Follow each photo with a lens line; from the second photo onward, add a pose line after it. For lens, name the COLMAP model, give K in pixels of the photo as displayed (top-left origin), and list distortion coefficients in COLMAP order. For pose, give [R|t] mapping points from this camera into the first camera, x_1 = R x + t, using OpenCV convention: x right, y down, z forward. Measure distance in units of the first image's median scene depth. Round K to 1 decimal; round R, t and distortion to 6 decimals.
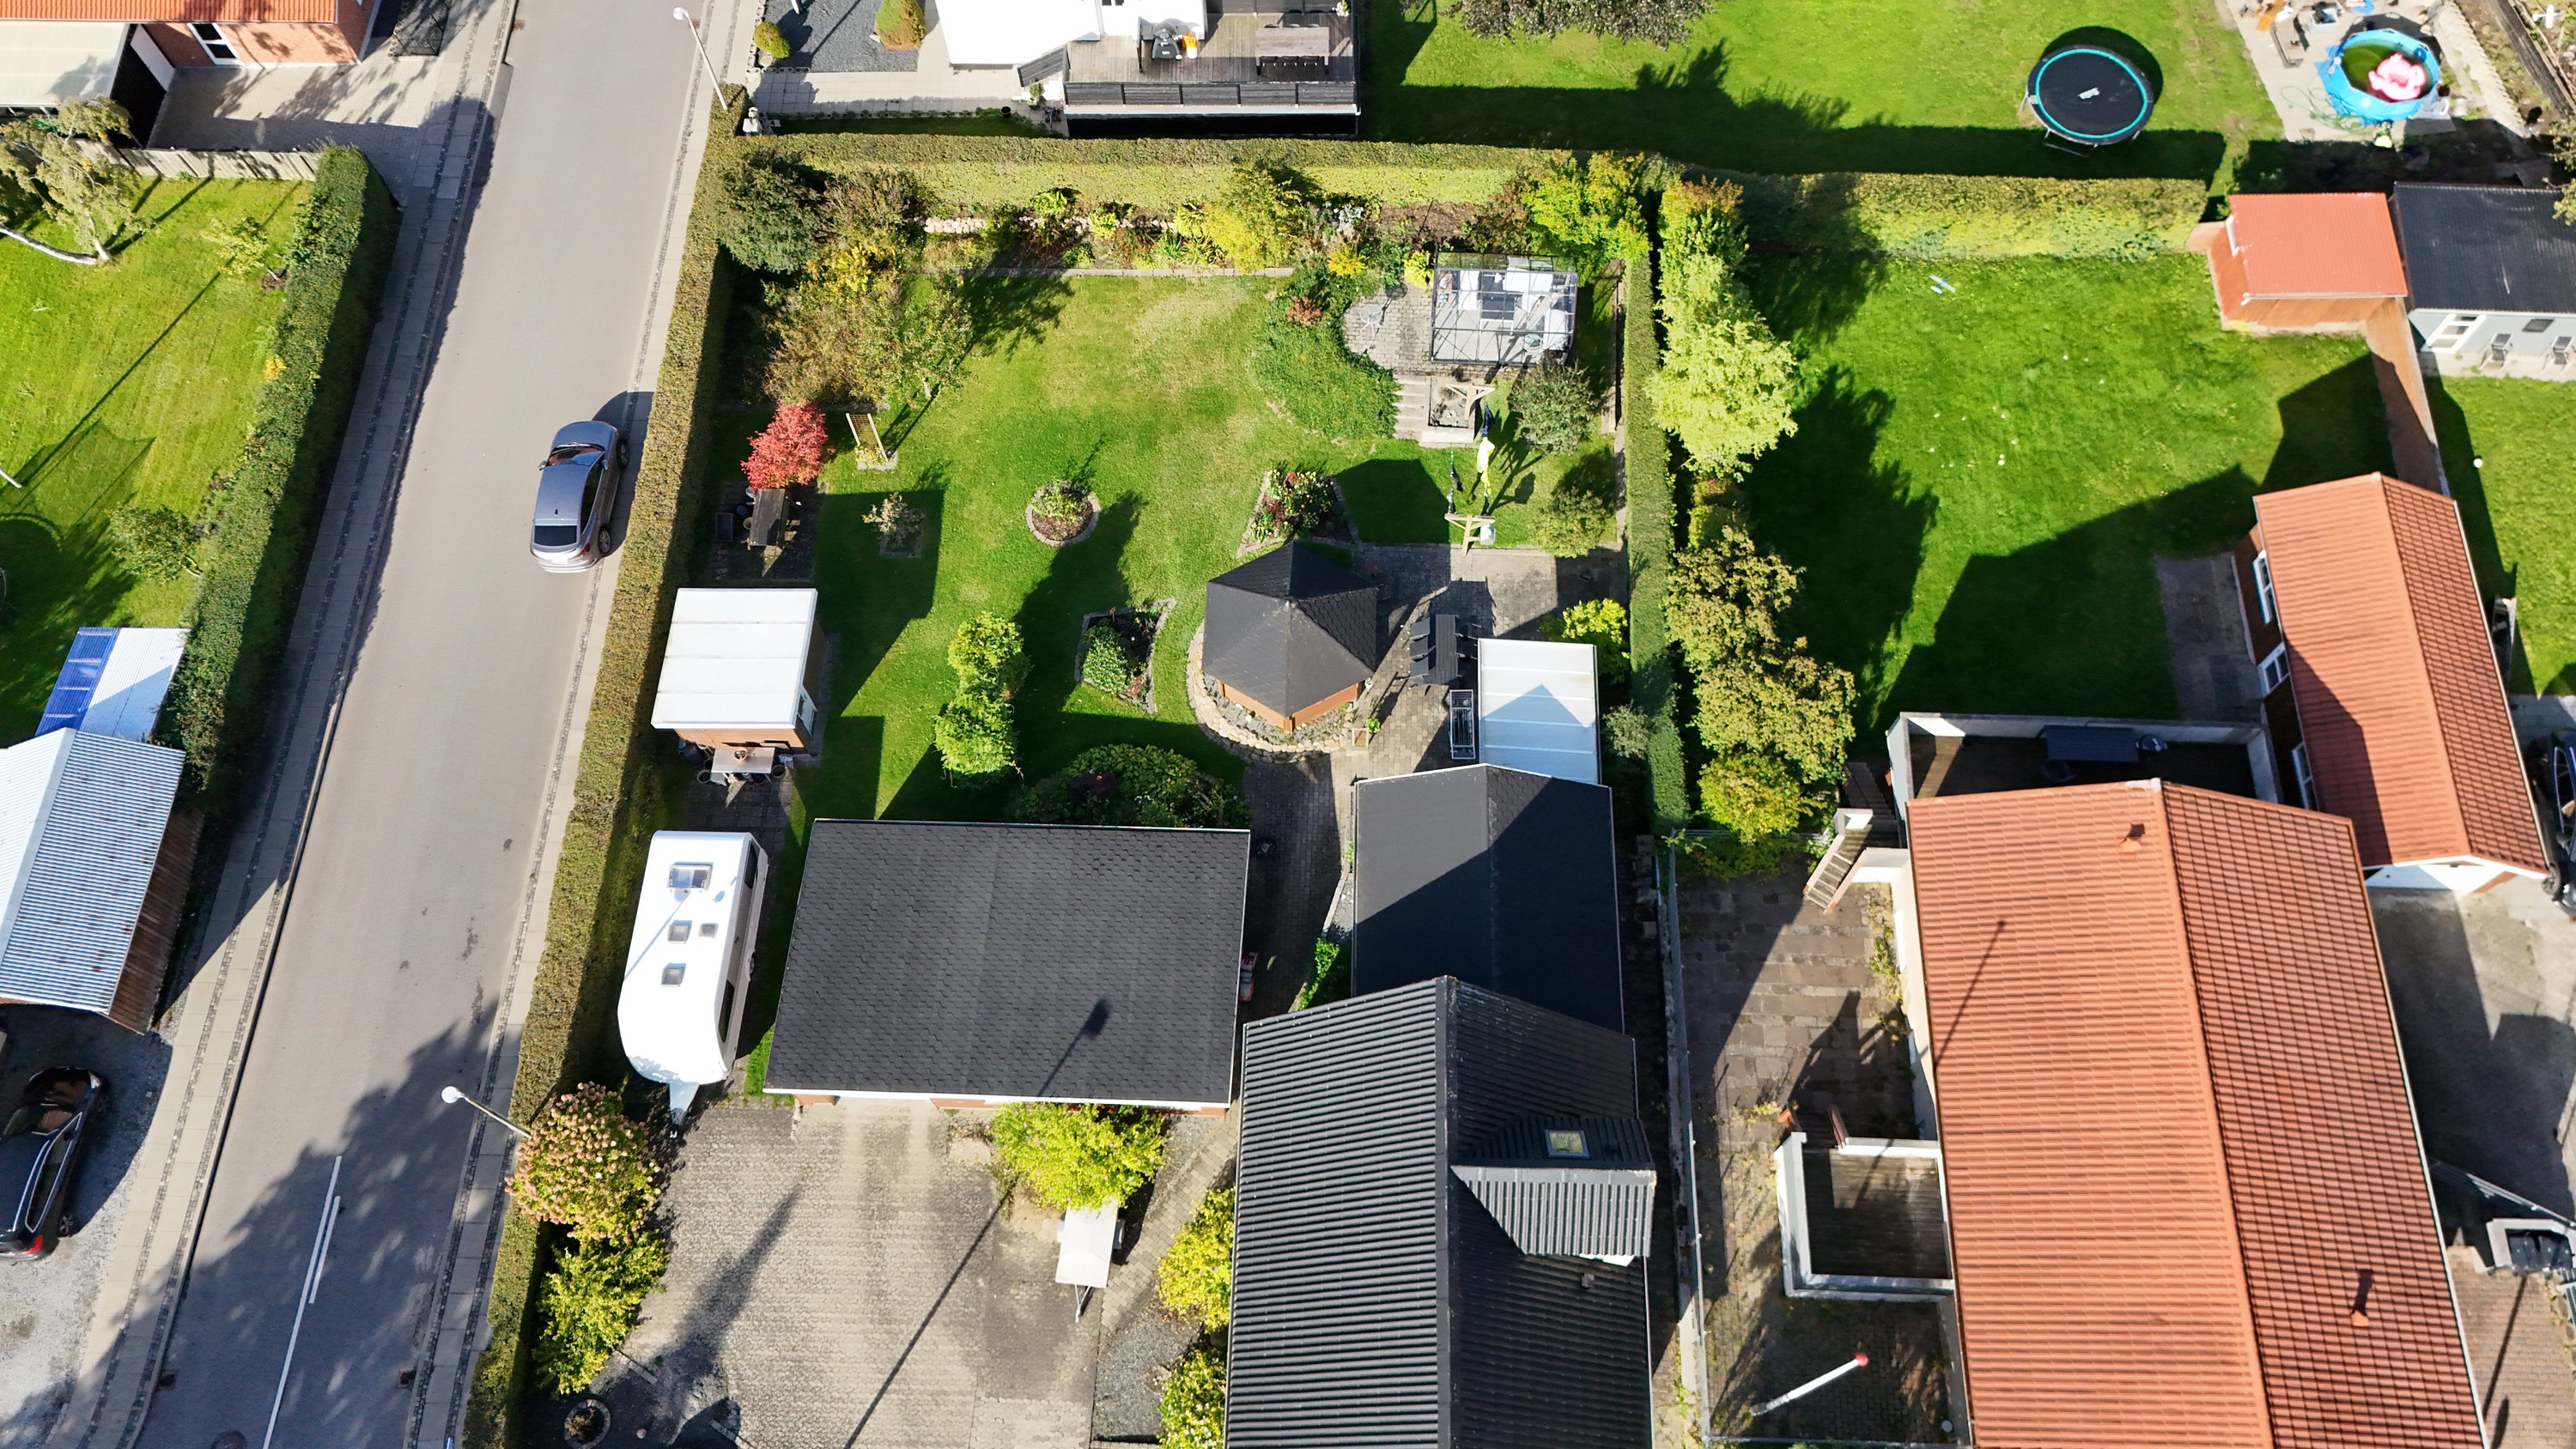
lens RADIAL K [[1906.3, 0, 1288.0], [0, 1906.3, 724.5], [0, 0, 1]] dist [0.075713, -0.064153]
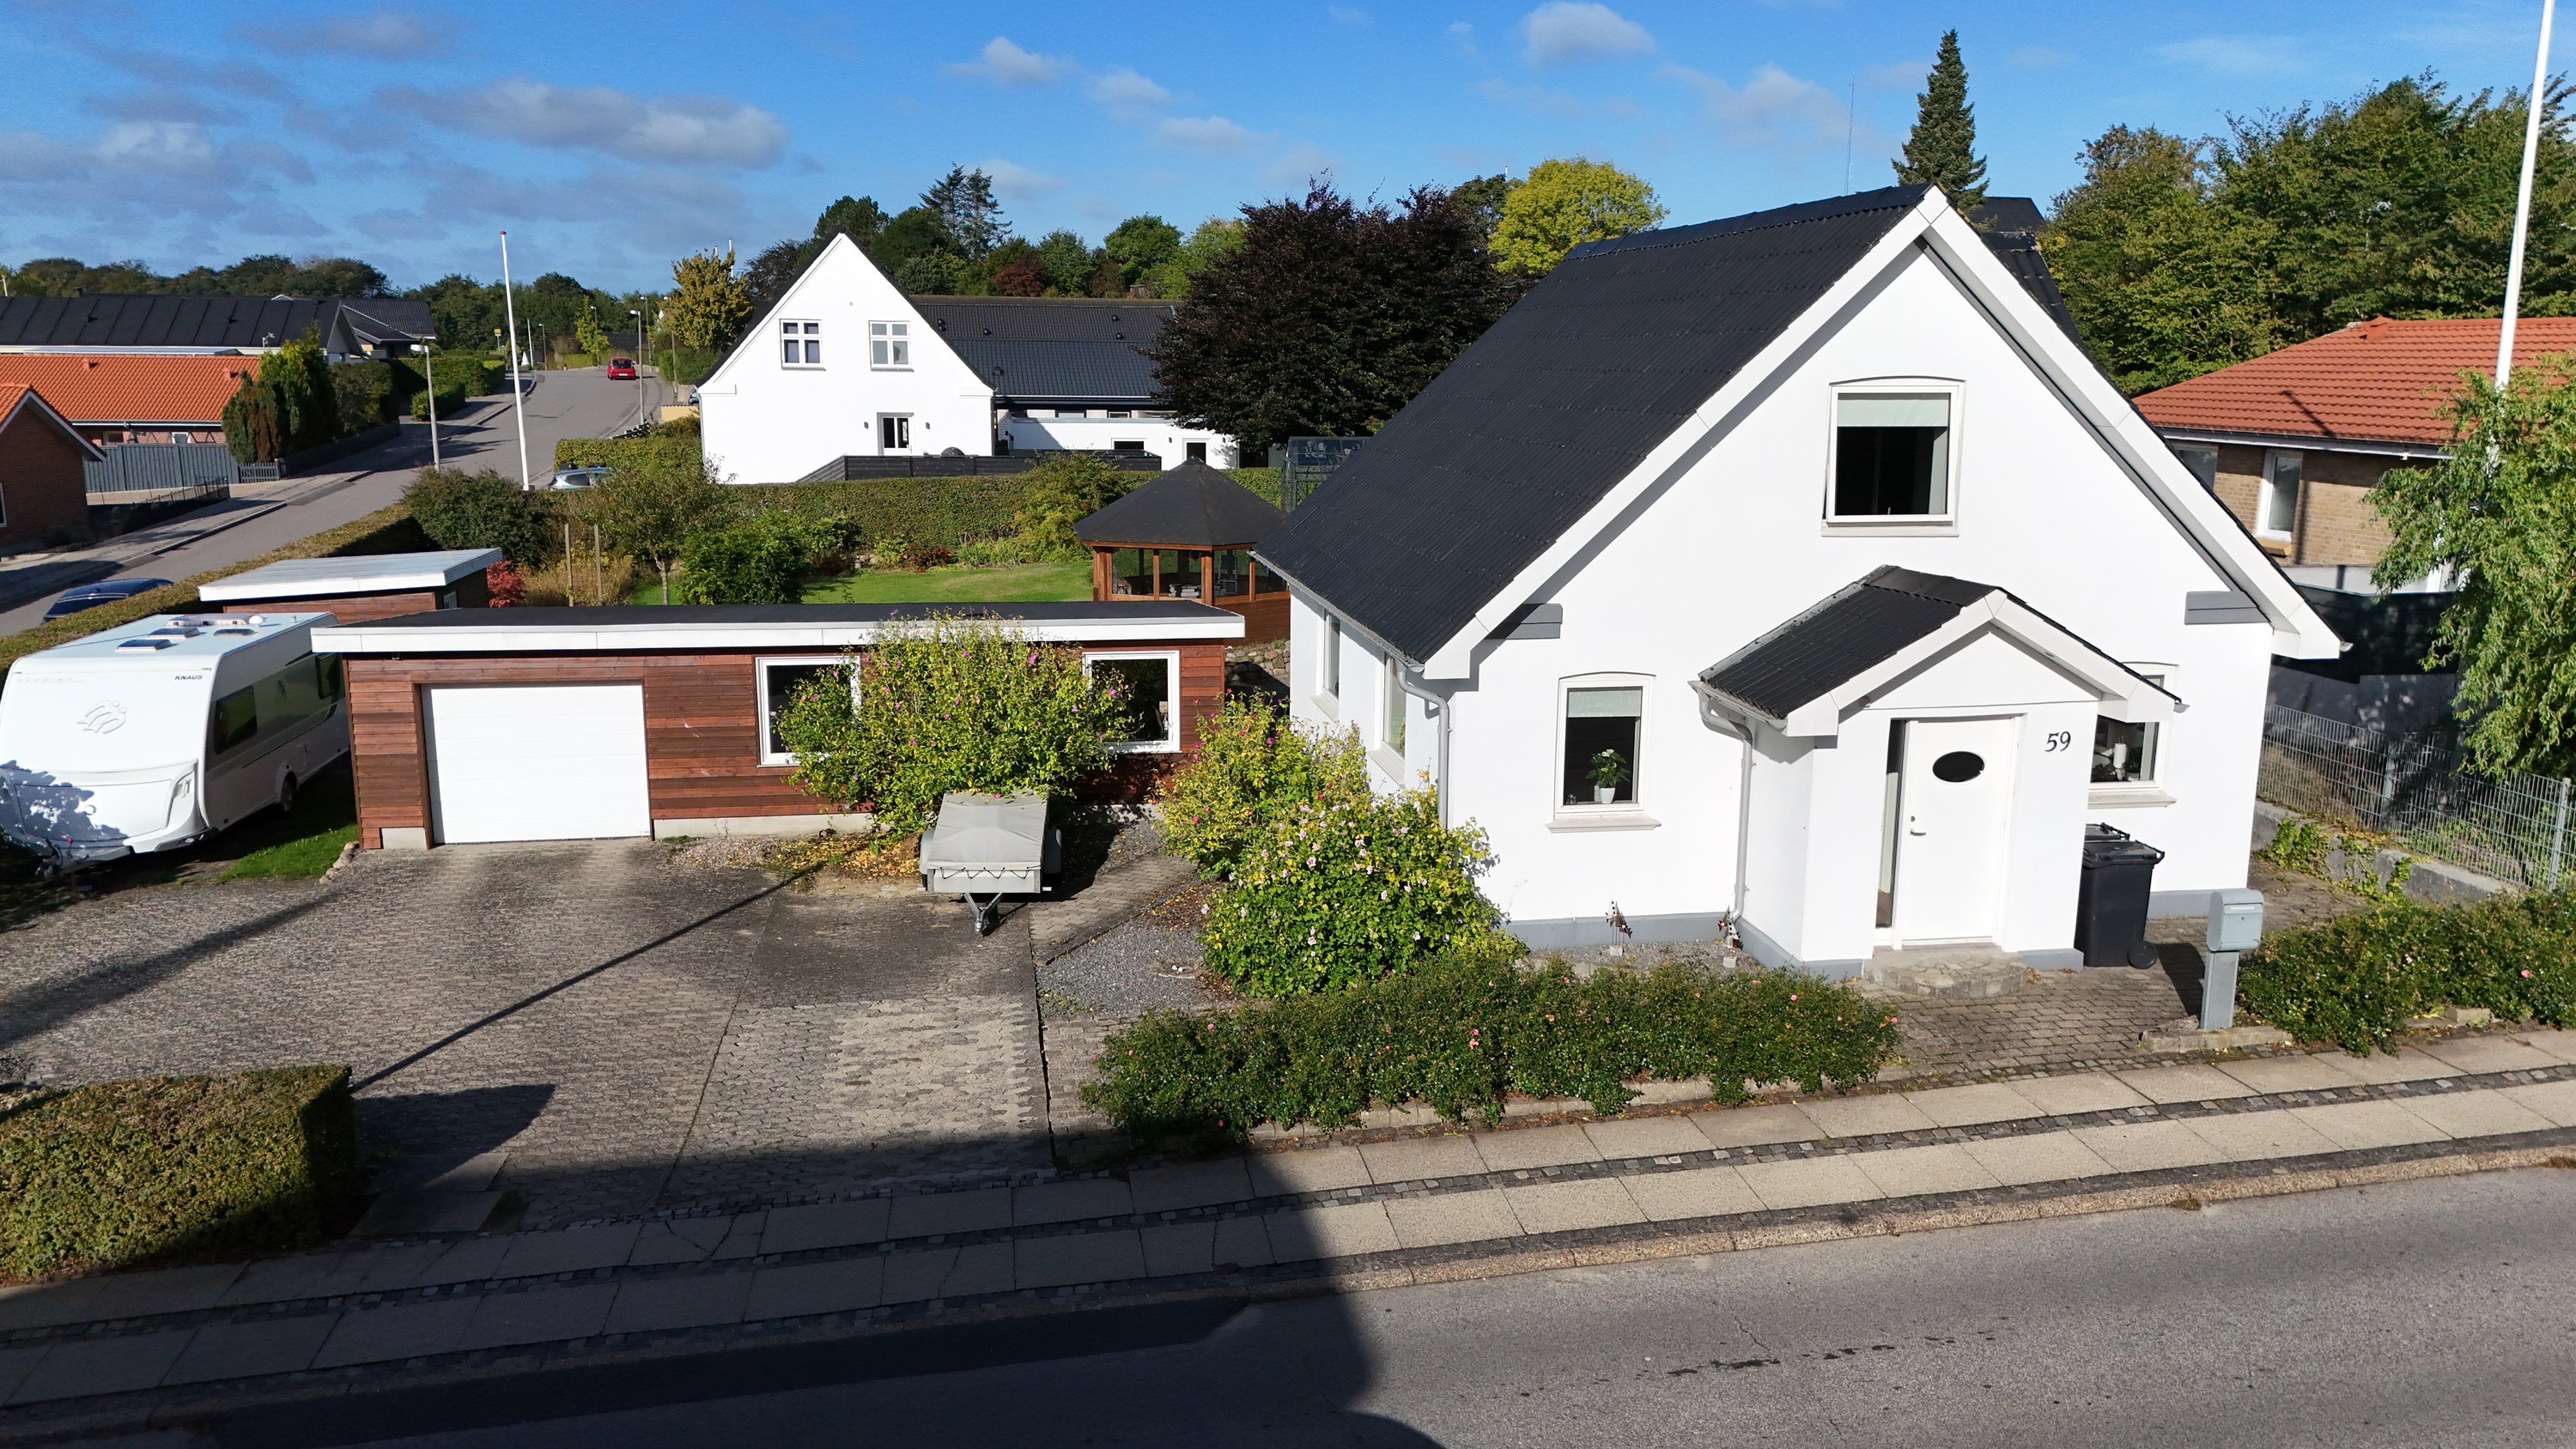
lens RADIAL K [[1895.3, 0, 1283.6], [0, 1895.3, 722.7], [0, 0, 1]] dist [0.082091, -0.082573]
pose [[0.977719, -0.009720, 0.209694, -0.127199], [0.175724, 0.584349, -0.792249, 0.615775], [-0.114834, 0.811445, 0.573037, 0.678765]]
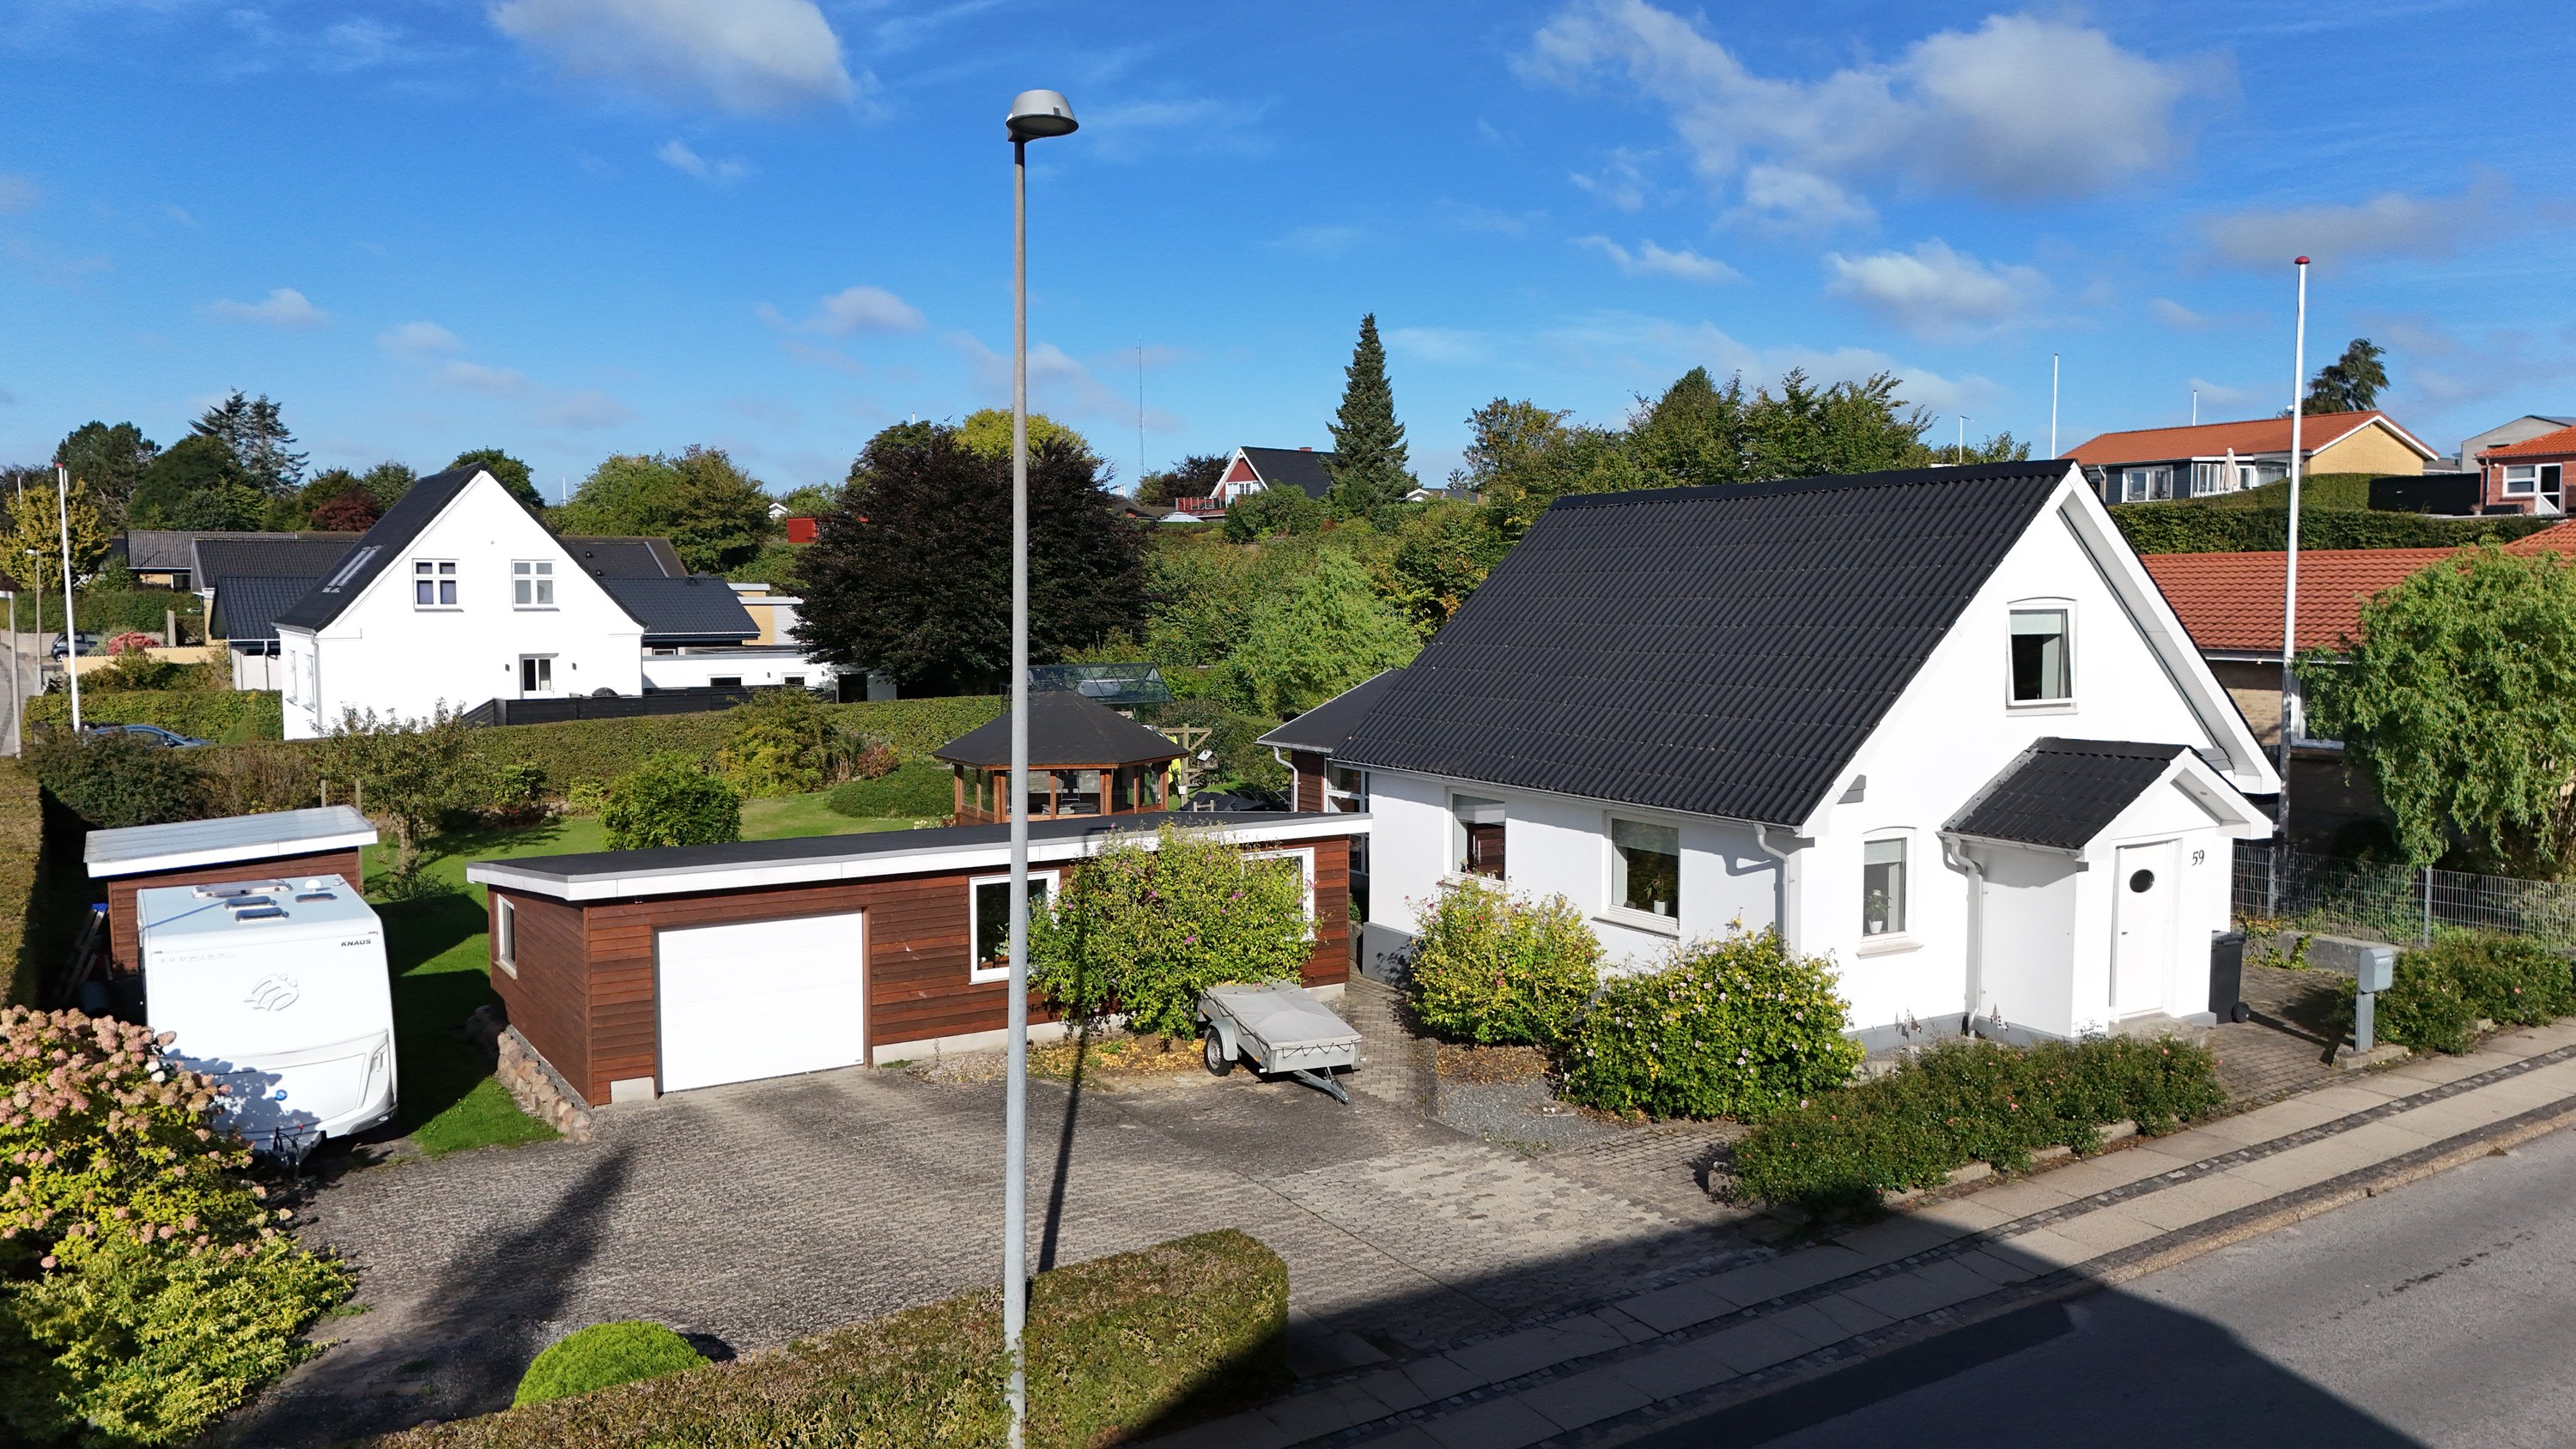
lens RADIAL K [[1895.3, 0, 1283.6], [0, 1895.3, 722.7], [0, 0, 1]] dist [0.082091, -0.082573]
pose [[0.831340, -0.017550, 0.555487, -0.374582], [0.496751, 0.471675, -0.728534, 0.585892], [-0.249224, 0.881598, 0.400840, 0.700578]]
